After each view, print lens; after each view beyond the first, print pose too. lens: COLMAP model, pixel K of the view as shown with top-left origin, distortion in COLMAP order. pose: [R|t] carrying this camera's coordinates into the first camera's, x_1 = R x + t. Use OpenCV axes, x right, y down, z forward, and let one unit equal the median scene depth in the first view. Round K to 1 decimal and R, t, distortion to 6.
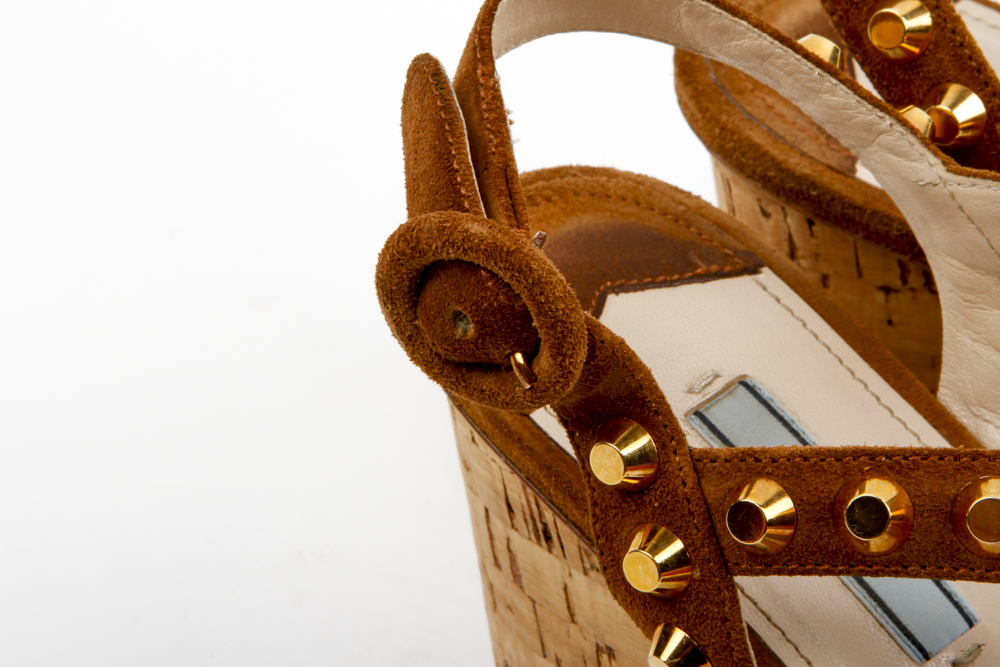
lens RADIAL K [[3187.1, 0, 501.0], [0, 3187.1, 335.2], [0, 0, 1]] dist [0.439013, 0.000000]
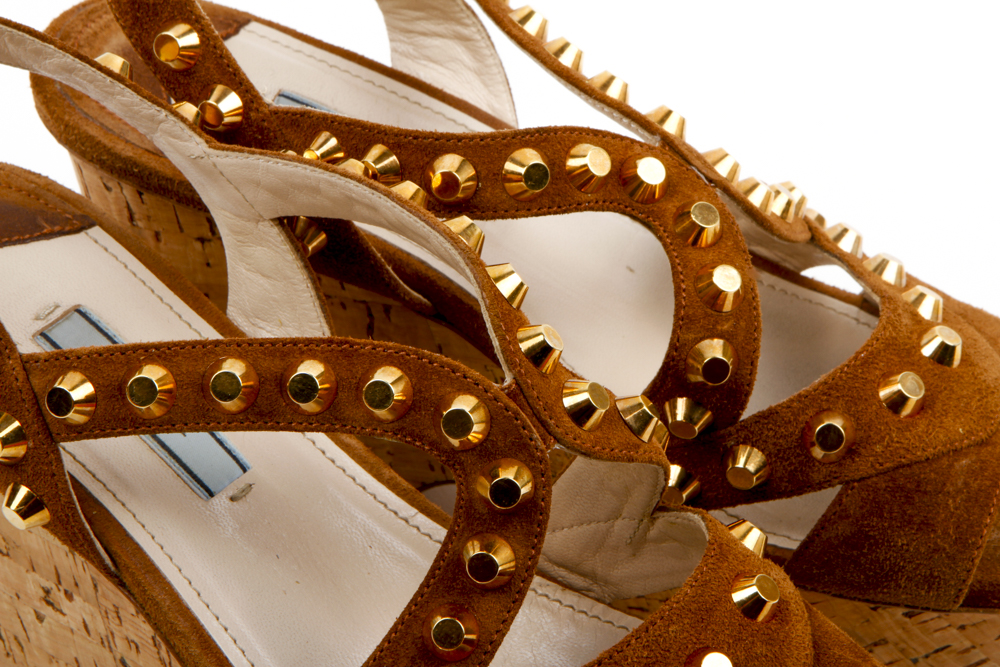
lens RADIAL K [[3104.4, 0, 500.6], [0, 3104.4, 332.1], [0, 0, 1]] dist [0.287079, 0.000000]
pose [[0.990826, -0.063008, 0.119559, 0.095803], [0.063500, 0.997982, -0.000308, 0.036363], [-0.119298, 0.007897, 0.992827, -0.343513]]
